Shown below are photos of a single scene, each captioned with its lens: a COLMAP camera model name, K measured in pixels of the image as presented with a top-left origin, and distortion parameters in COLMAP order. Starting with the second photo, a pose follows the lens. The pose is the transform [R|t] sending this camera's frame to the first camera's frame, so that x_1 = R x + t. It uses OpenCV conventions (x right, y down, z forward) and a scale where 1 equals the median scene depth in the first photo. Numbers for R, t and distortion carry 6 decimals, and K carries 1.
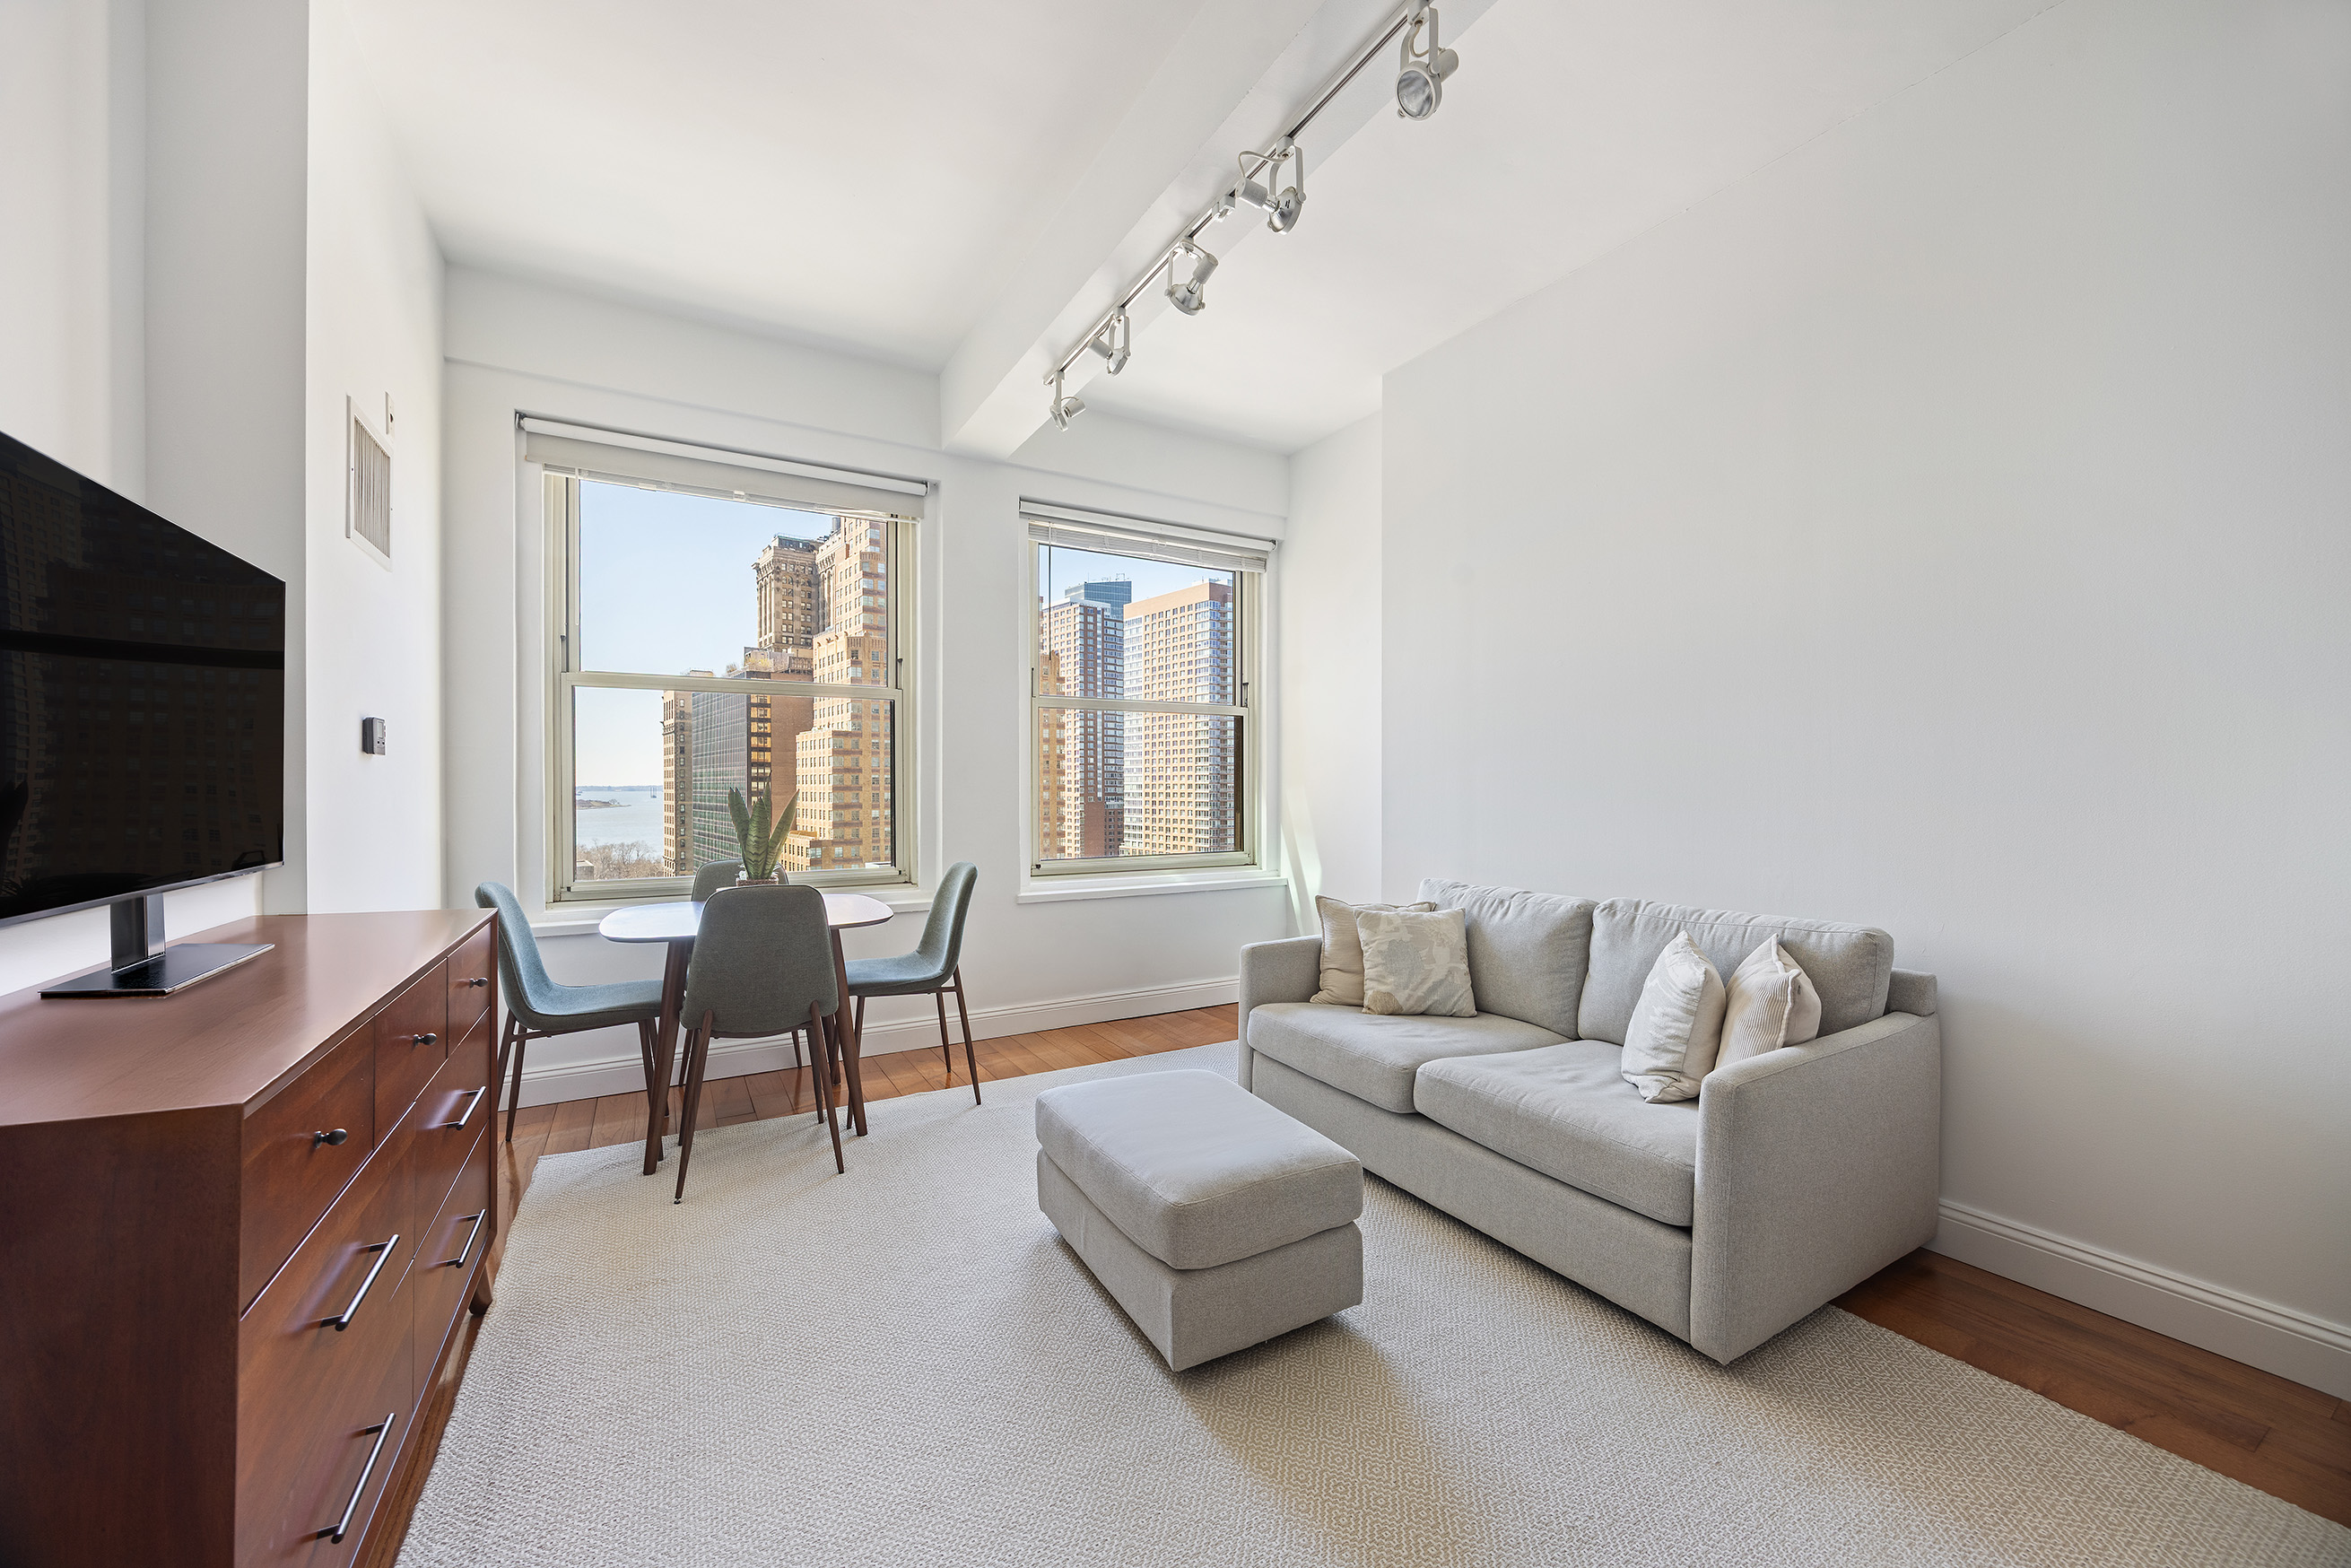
lens RADIAL K [[886.9, 0, 1175.5], [0, 886.9, 784.0], [0, 0, 1]] dist [-0.000641, 0.000066]
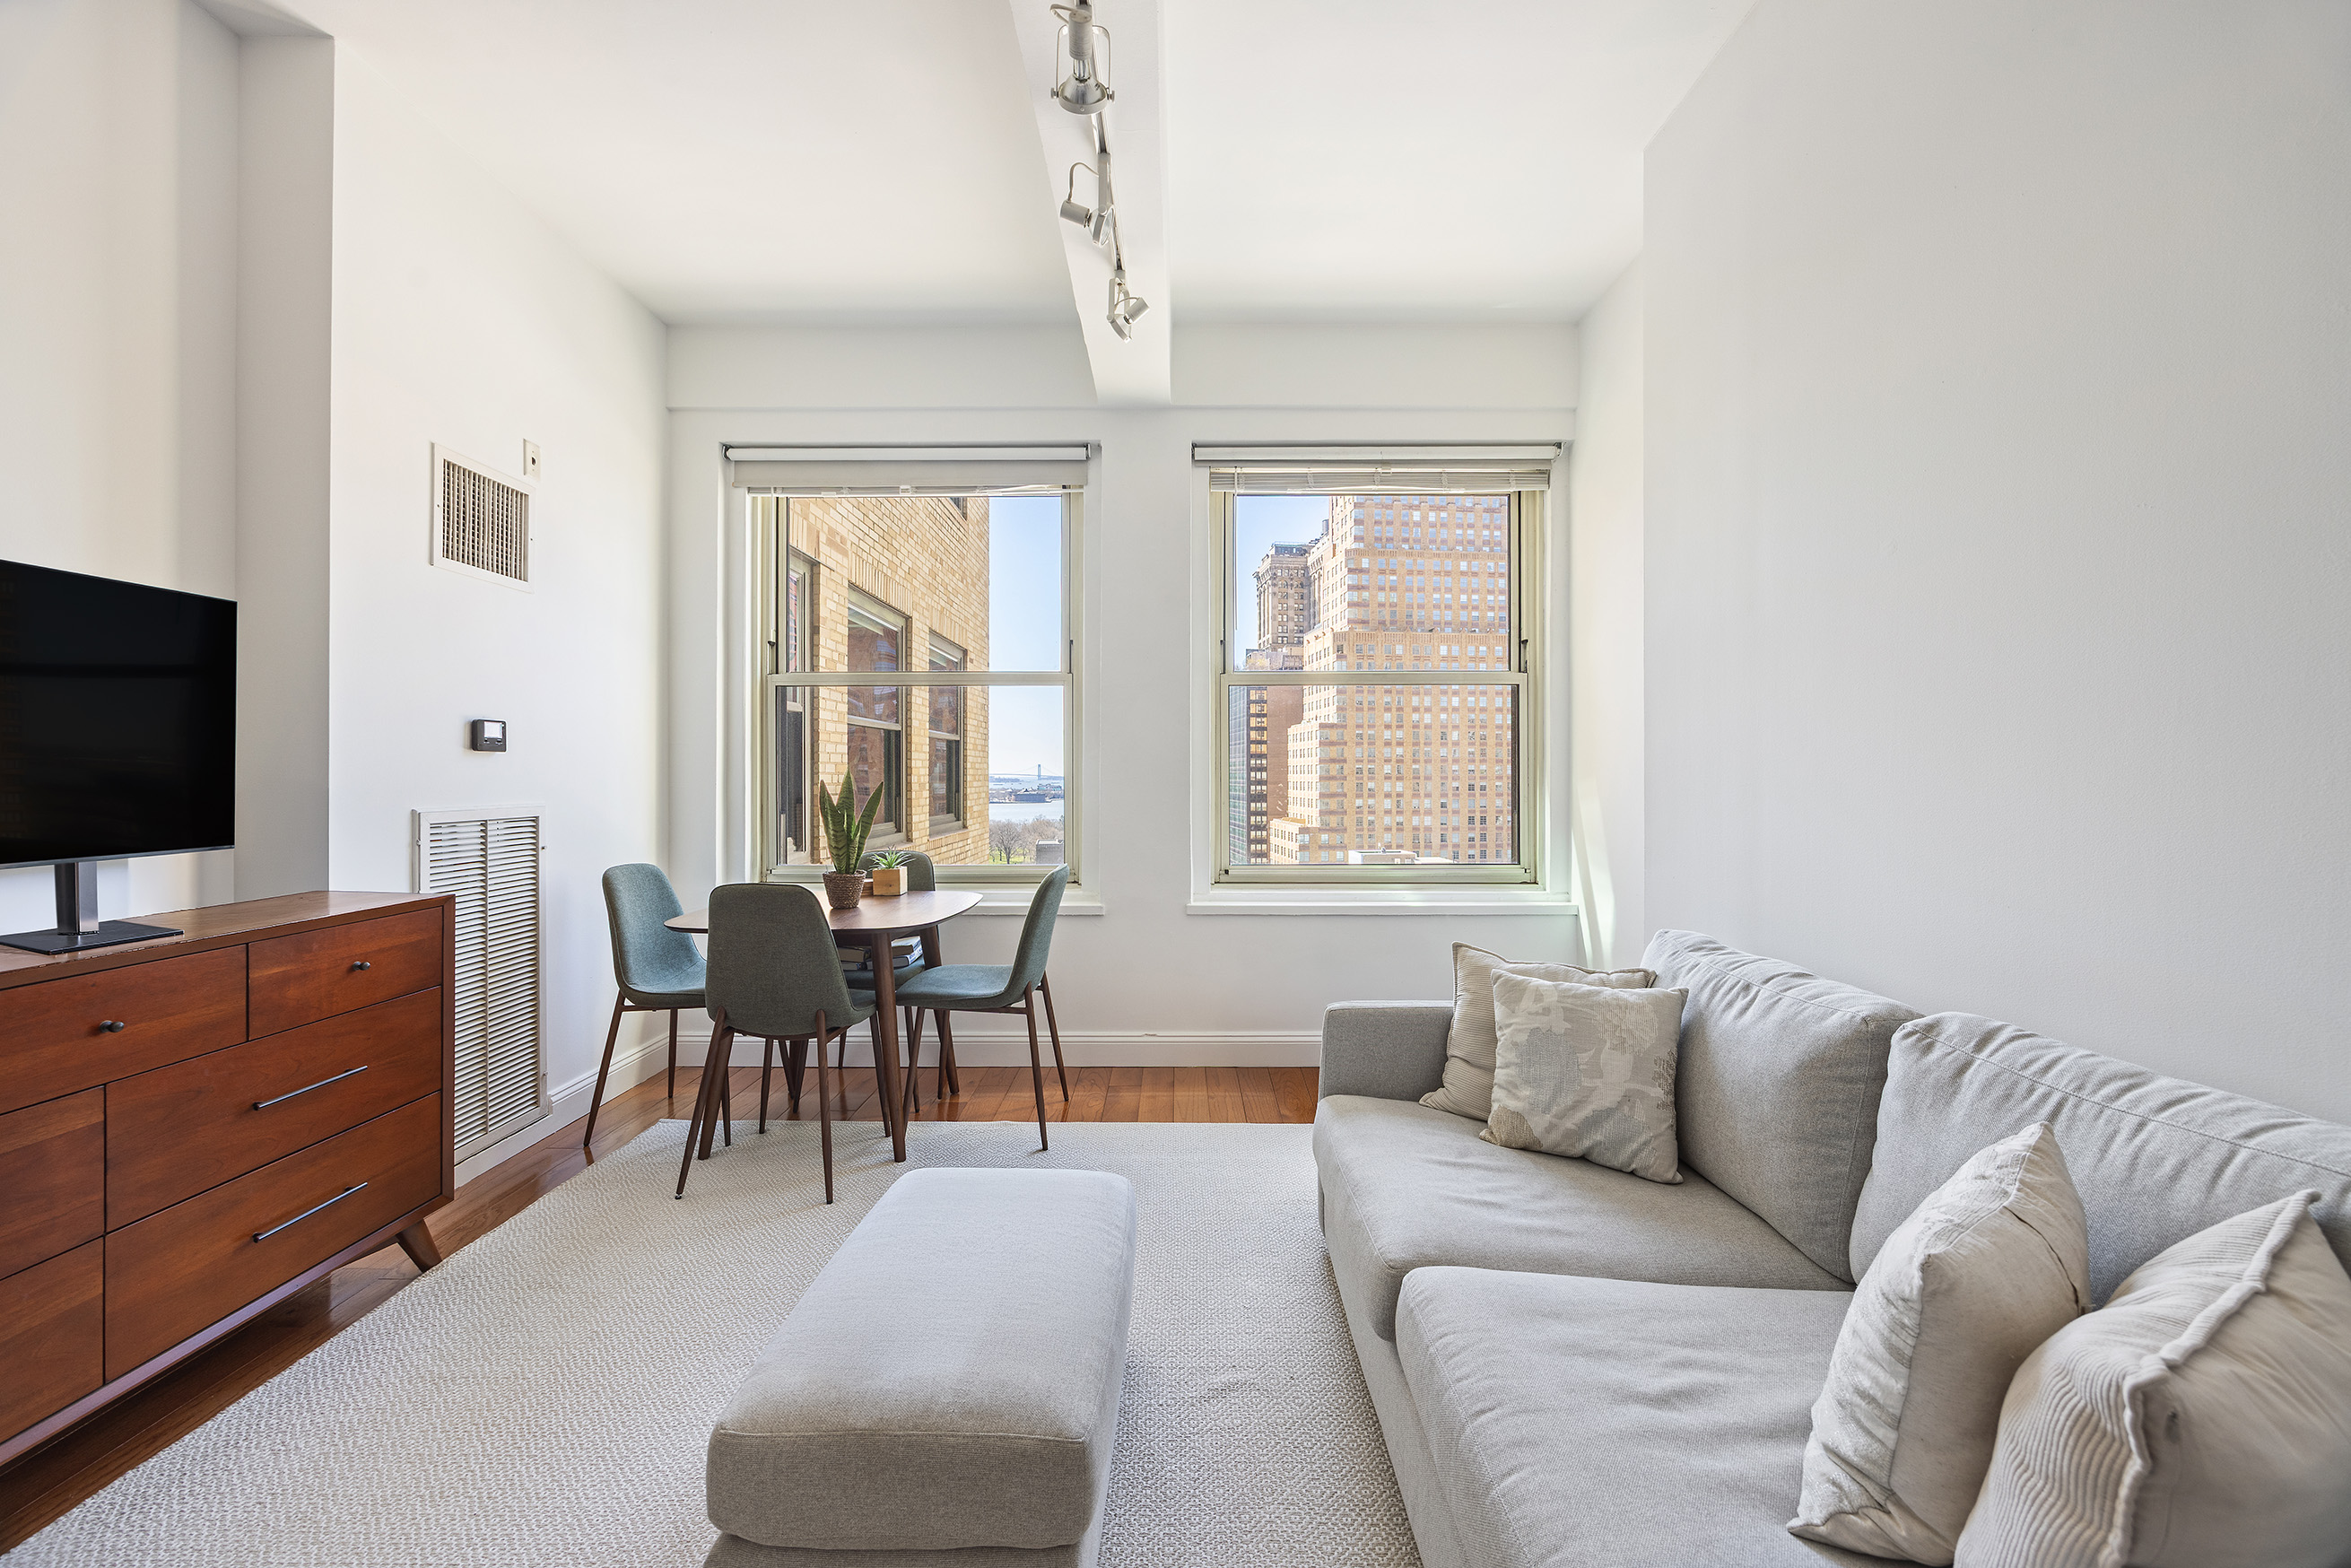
lens RADIAL K [[894.0, 0, 1173.7], [0, 894.0, 768.1], [0, 0, 1]] dist [-0.000414, 0.000153]
pose [[0.862873, -0.004071, -0.505405, 0.338815], [0.000839, 0.999978, -0.006621, -0.001538], [0.505421, 0.005289, 0.862857, 0.328910]]
